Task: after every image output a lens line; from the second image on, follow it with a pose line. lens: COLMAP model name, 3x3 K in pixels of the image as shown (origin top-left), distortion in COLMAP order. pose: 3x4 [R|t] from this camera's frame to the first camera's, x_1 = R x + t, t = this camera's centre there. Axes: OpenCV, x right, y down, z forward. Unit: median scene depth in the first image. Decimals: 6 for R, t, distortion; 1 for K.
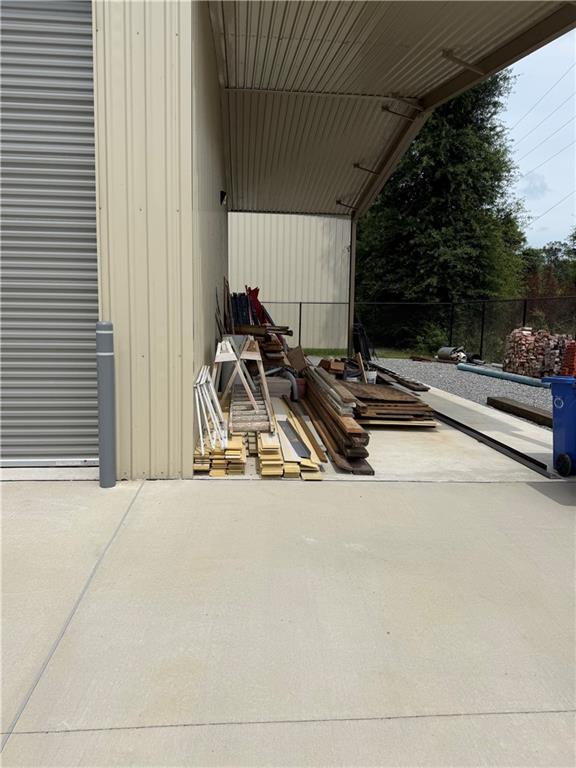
lens RADIAL K [[540.1, 0, 287.9], [0, 540.1, 379.3], [0, 0, 1]] dist [0.038120, -0.038597]
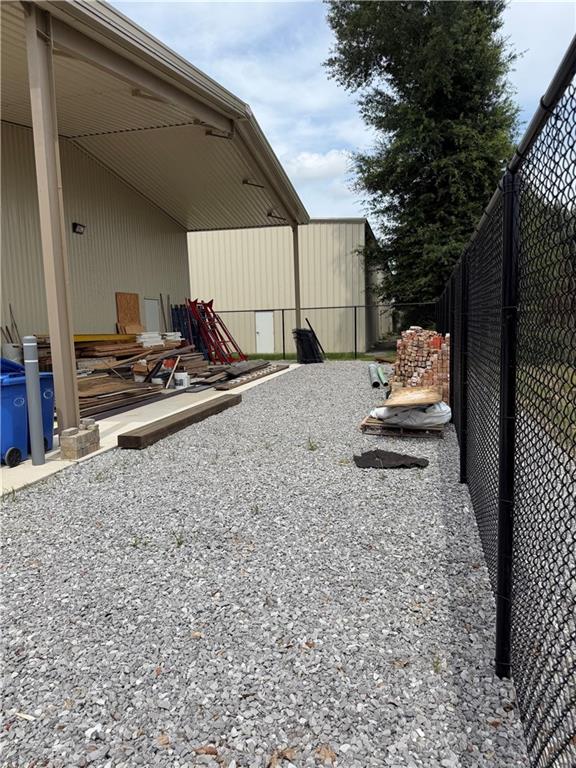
lens RADIAL K [[540.1, 0, 286.2], [0, 540.1, 383.4], [0, 0, 1]] dist [0.038120, -0.038597]
pose [[0.948803, -0.003927, -0.315843, 0.468888], [0.003613, 0.999992, -0.001580, 0.005762], [0.315847, 0.000358, 0.948810, 0.004217]]
